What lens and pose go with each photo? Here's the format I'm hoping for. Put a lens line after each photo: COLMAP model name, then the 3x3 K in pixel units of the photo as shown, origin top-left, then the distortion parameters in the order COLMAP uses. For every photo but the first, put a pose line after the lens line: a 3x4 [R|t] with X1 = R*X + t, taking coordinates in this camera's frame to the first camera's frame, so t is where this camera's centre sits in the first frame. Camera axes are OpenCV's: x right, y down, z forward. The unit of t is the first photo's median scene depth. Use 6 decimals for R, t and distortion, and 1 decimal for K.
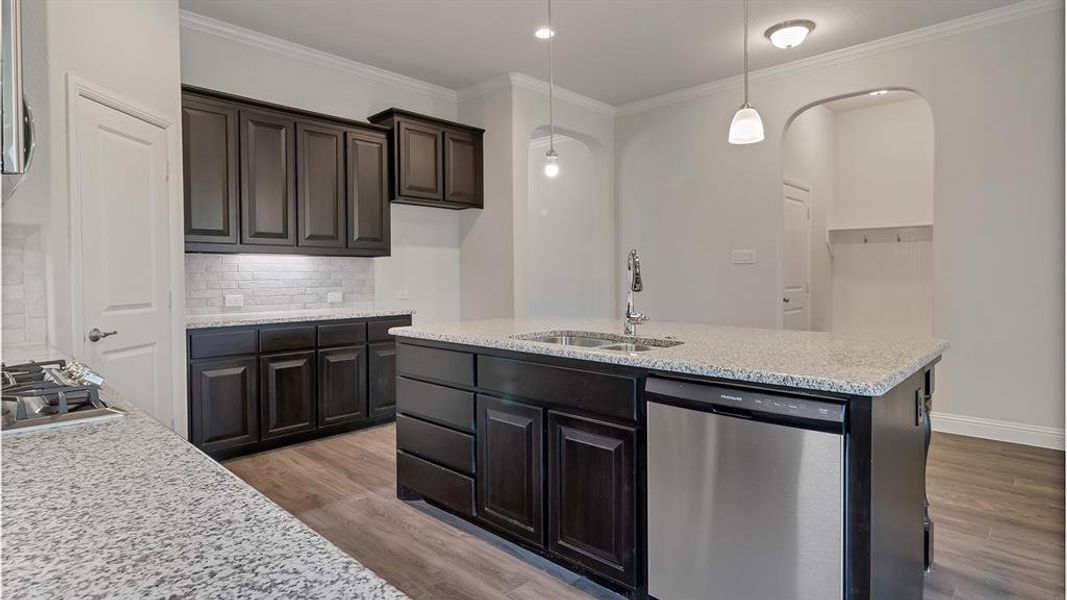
lens RADIAL K [[552.1, 0, 530.6], [0, 552.1, 284.5], [0, 0, 1]] dist [0.002027, 0.000411]
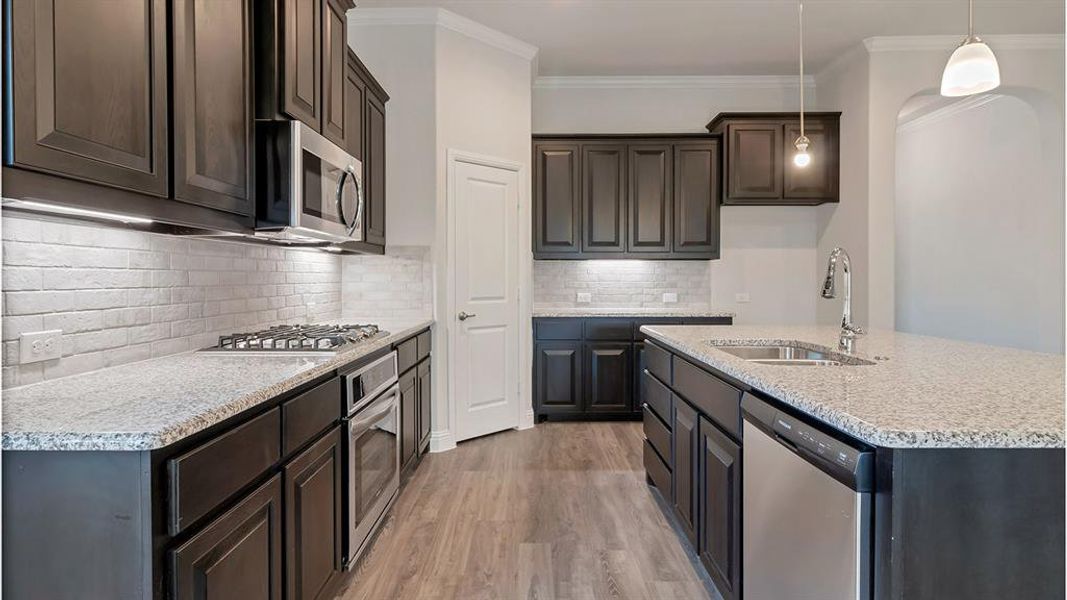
lens RADIAL K [[552.1, 0, 530.6], [0, 552.1, 284.5], [0, 0, 1]] dist [0.002027, 0.000411]
pose [[0.688266, 0.012326, -0.725354, 0.282622], [-0.015541, 0.999877, 0.002245, -0.001335], [0.725292, 0.009728, 0.688373, 0.056670]]
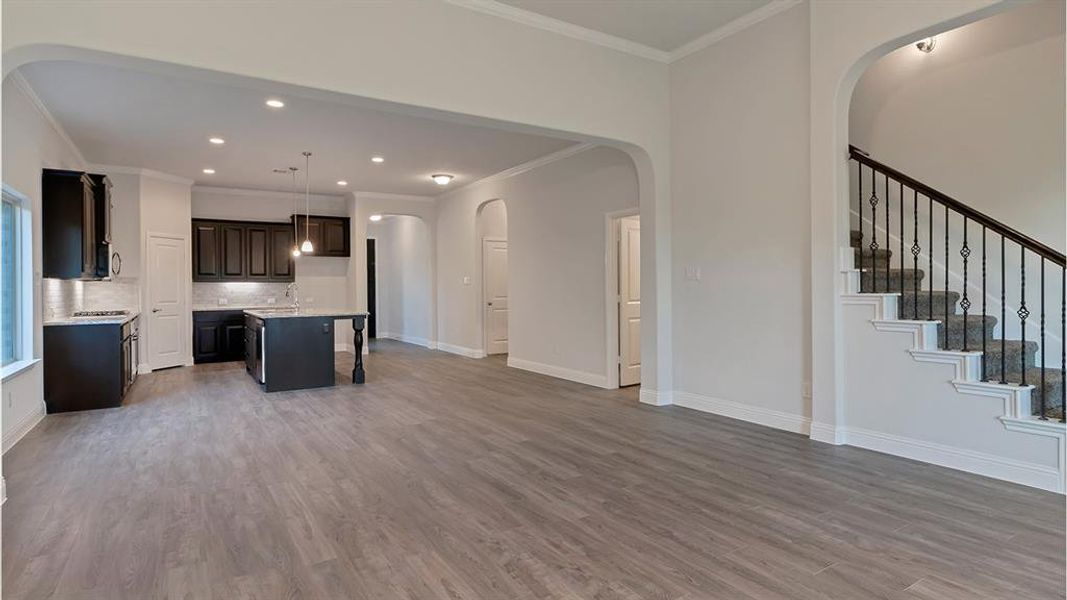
lens RADIAL K [[557.4, 0, 532.9], [0, 557.4, 287.7], [0, 0, 1]] dist [0.001515, -0.000174]
pose [[0.971073, -0.002804, -0.238766, 1.357788], [-0.001255, 0.999857, -0.016846, 0.008405], [0.238779, 0.016658, 0.970931, -1.039381]]
